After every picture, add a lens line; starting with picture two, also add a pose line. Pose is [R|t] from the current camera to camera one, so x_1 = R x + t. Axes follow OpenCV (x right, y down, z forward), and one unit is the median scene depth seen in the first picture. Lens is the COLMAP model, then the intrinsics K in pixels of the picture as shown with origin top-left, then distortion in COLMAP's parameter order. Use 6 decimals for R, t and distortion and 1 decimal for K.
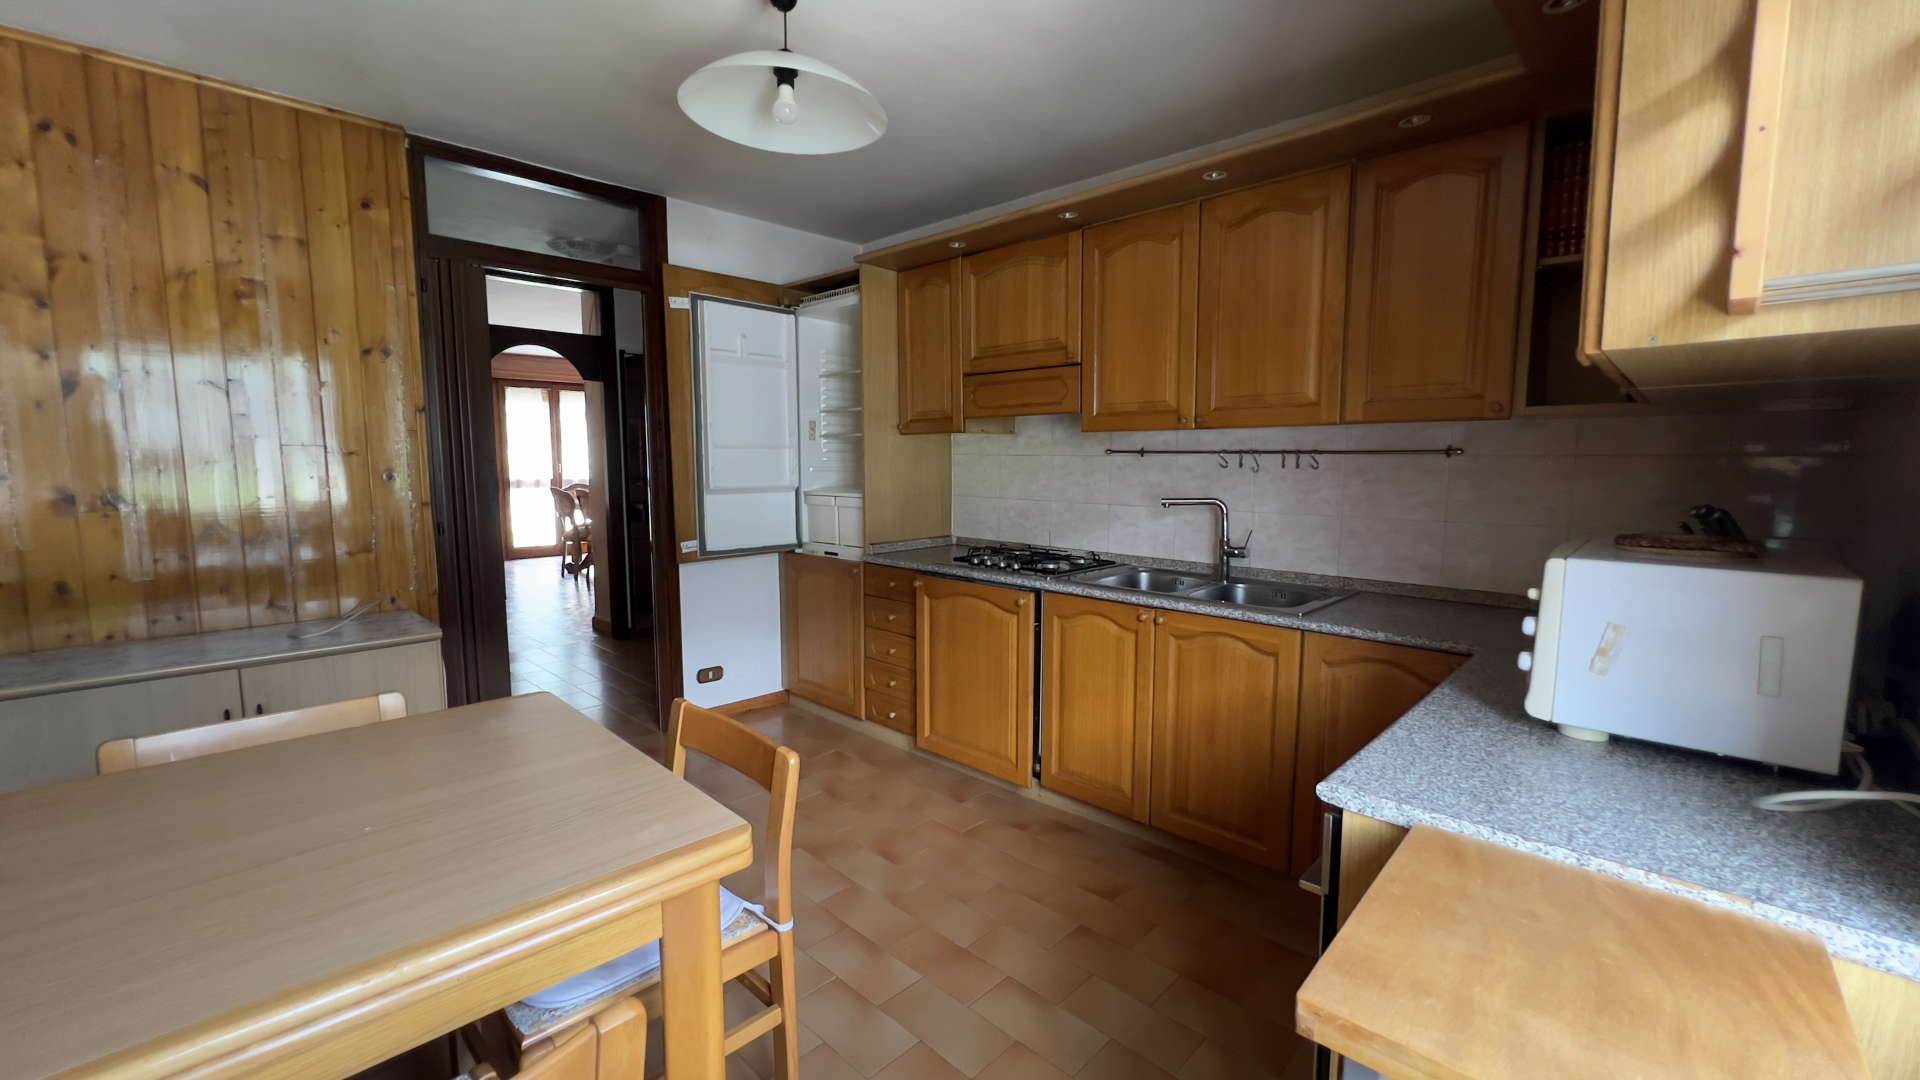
lens RADIAL K [[769.4, 0, 970.3], [0, 769.4, 540.4], [0, 0, 1]] dist [-0.002785, 0.001319]
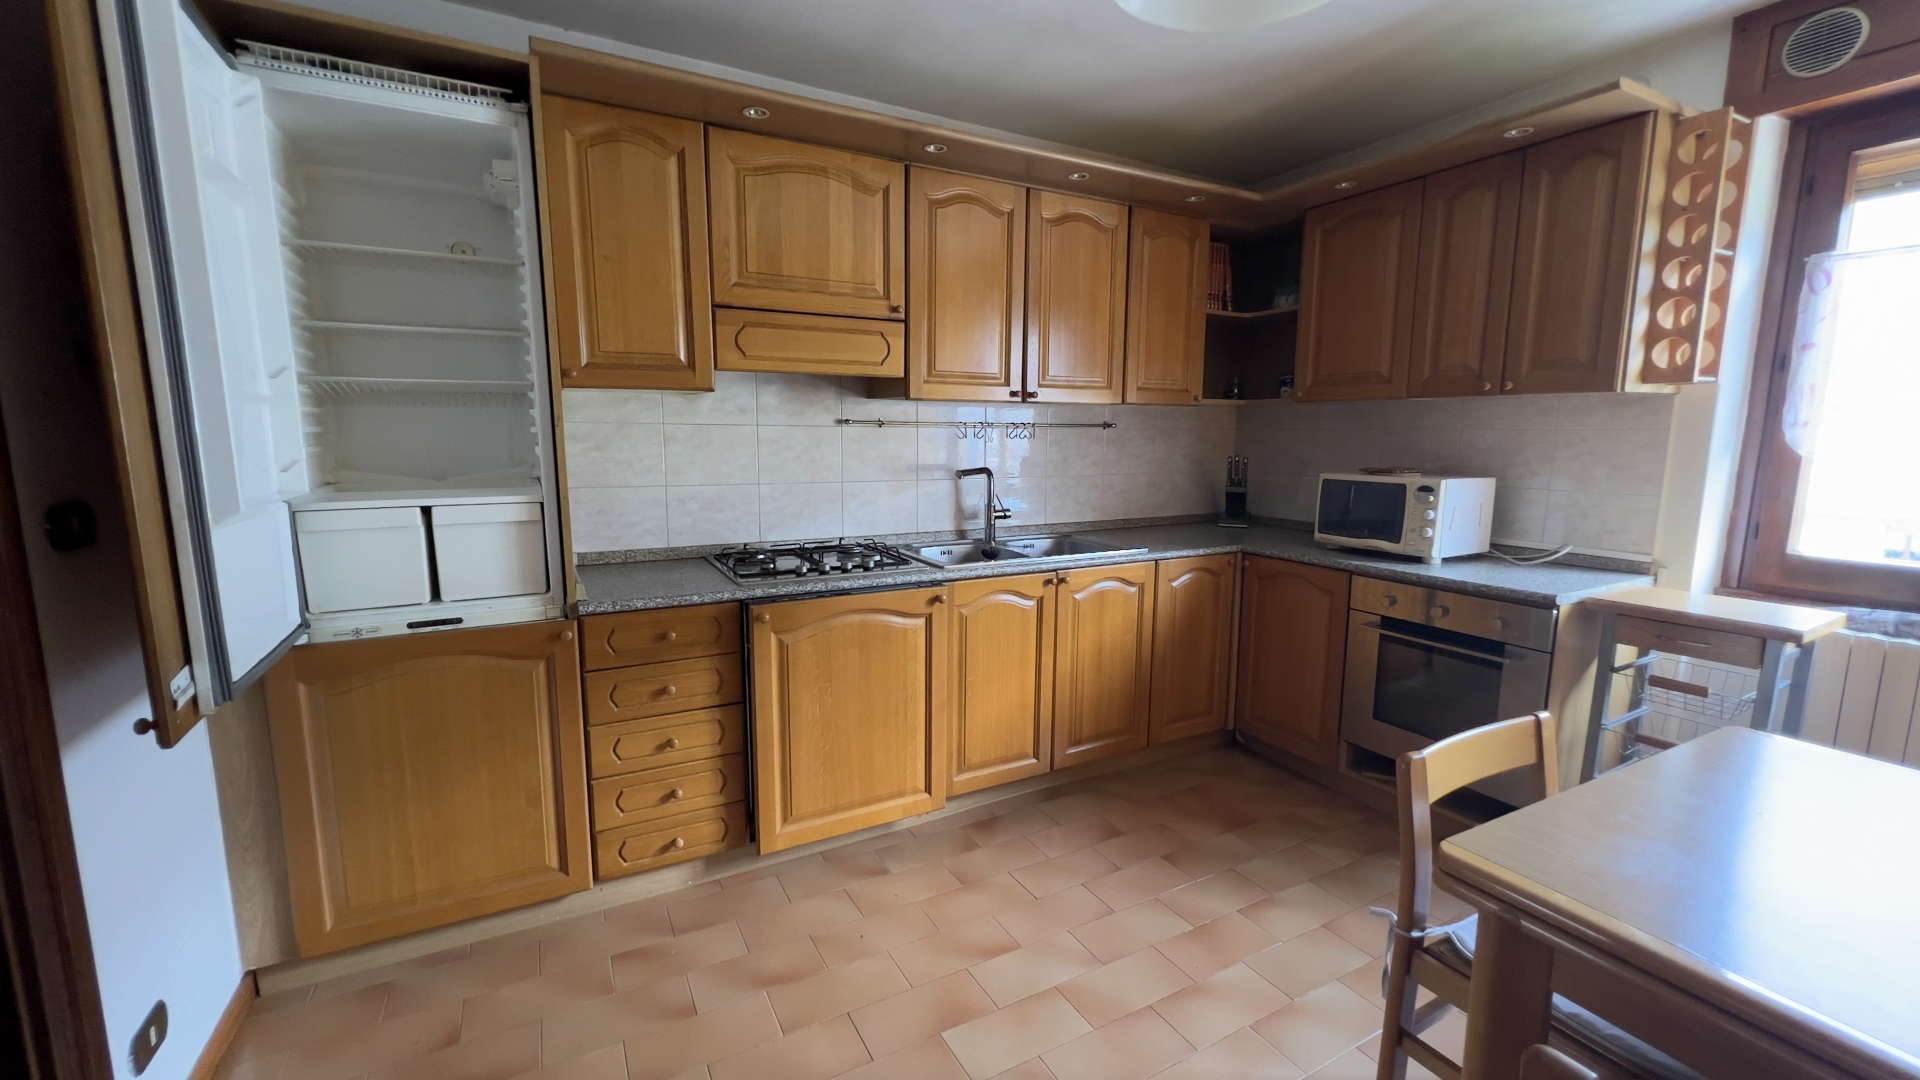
lens RADIAL K [[769.4, 0, 962.6], [0, 769.4, 540.2], [0, 0, 1]] dist [-0.002785, 0.001319]
pose [[0.304430, -0.135331, 0.942872, -0.681206], [0.096227, 0.989161, 0.110906, -0.072445], [-0.947662, 0.056967, 0.314153, 0.664968]]
